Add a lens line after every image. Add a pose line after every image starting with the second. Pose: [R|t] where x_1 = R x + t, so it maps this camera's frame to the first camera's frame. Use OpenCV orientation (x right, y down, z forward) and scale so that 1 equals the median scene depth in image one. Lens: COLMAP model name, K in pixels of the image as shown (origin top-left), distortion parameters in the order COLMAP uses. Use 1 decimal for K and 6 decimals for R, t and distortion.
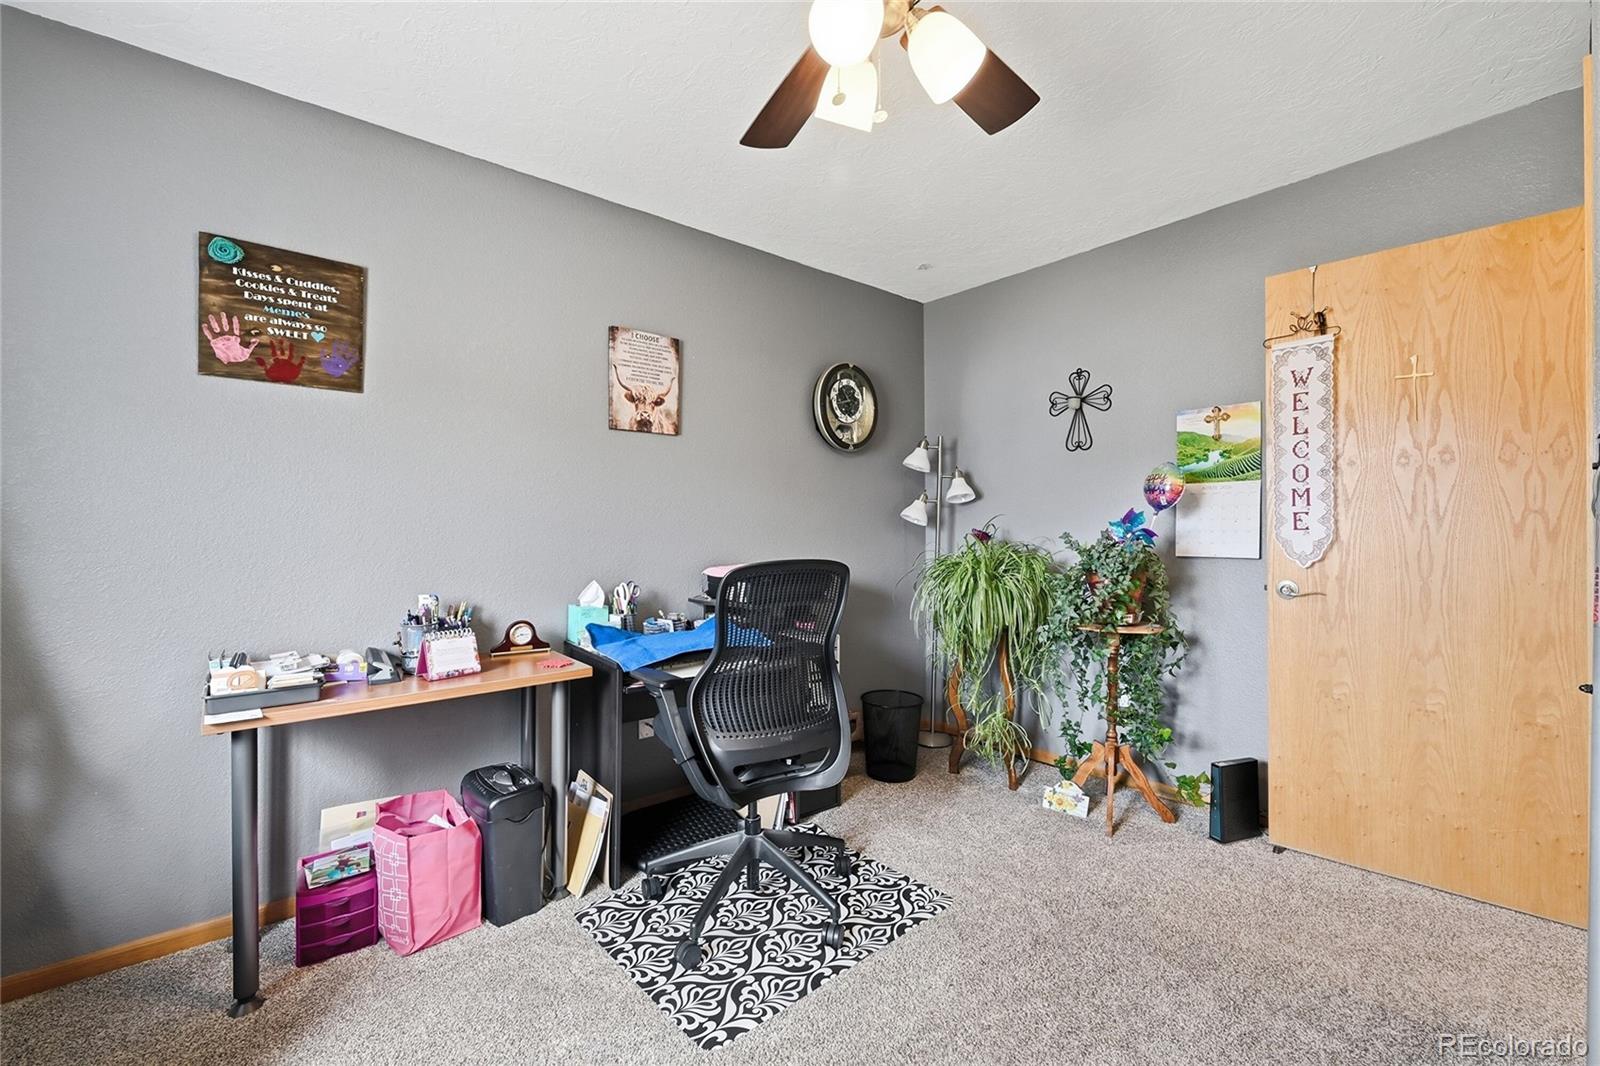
lens RADIAL K [[666.4, 0, 804.0], [0, 666.4, 522.3], [0, 0, 1]] dist [-0.000539, -0.000031]
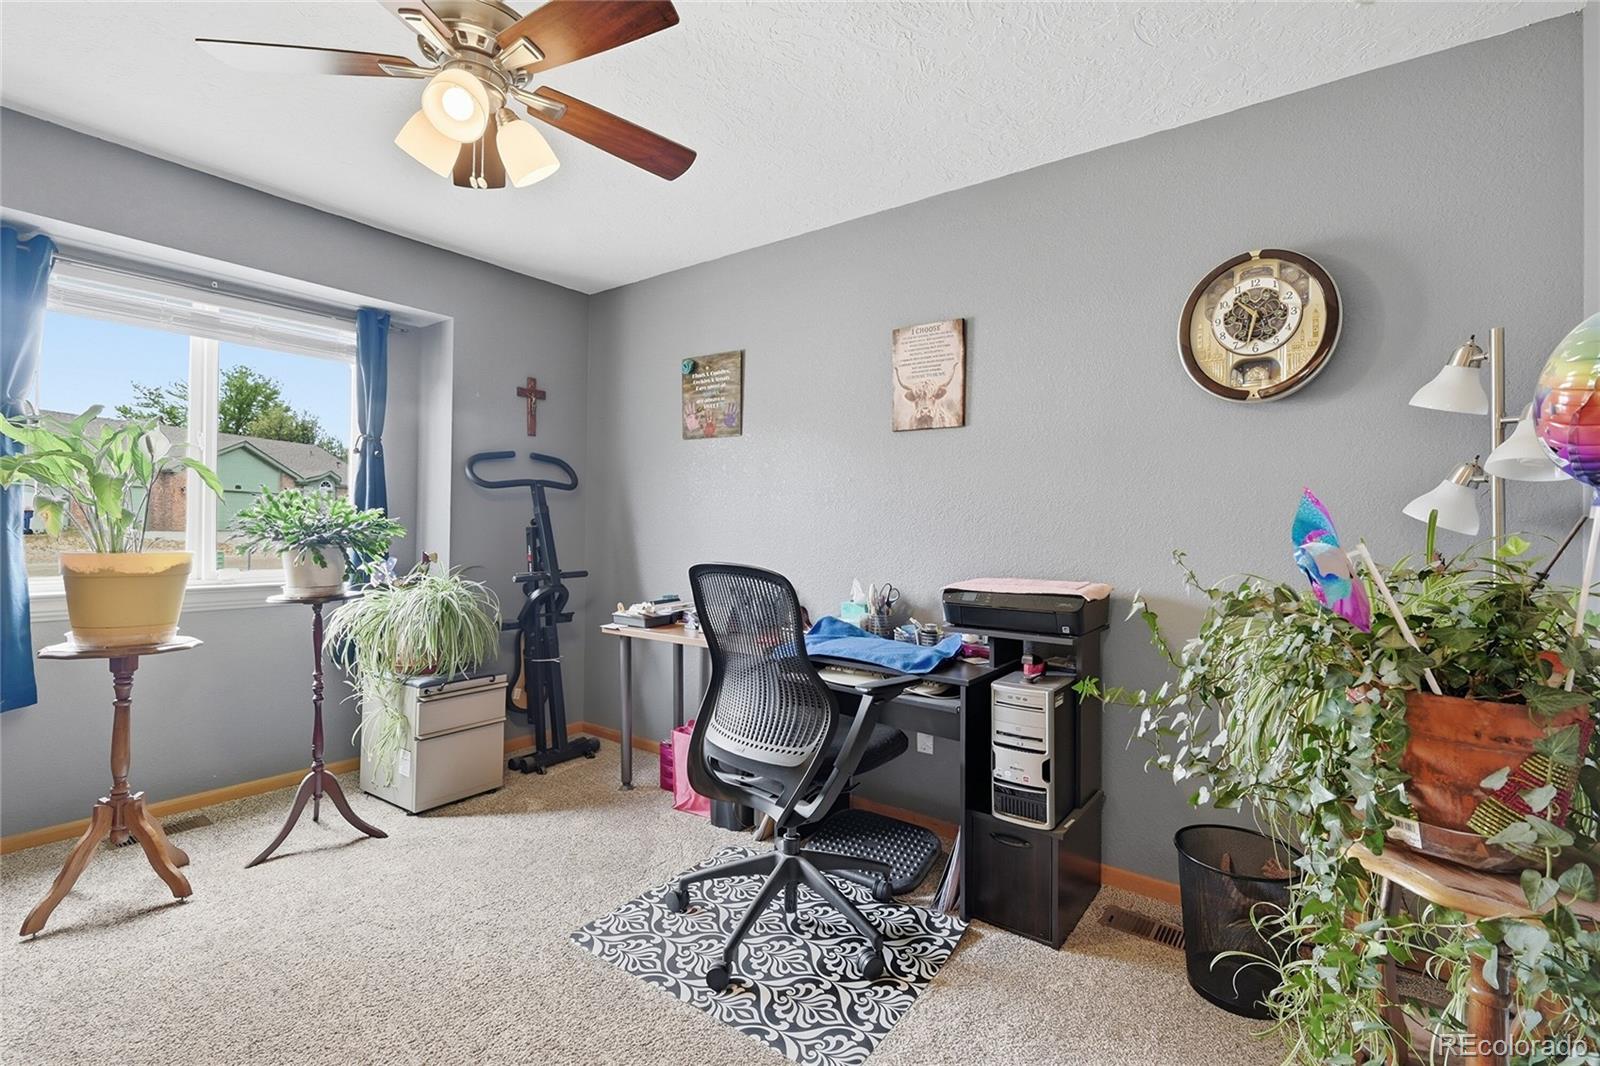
lens RADIAL K [[707.5, 0, 814.6], [0, 707.5, 516.0], [0, 0, 1]] dist [-0.001423, -0.000256]
pose [[0.252337, -0.006179, -0.967620, 0.712331], [-0.002431, 0.999972, -0.007019, -0.004585], [0.967636, 0.004123, 0.252315, 0.609165]]
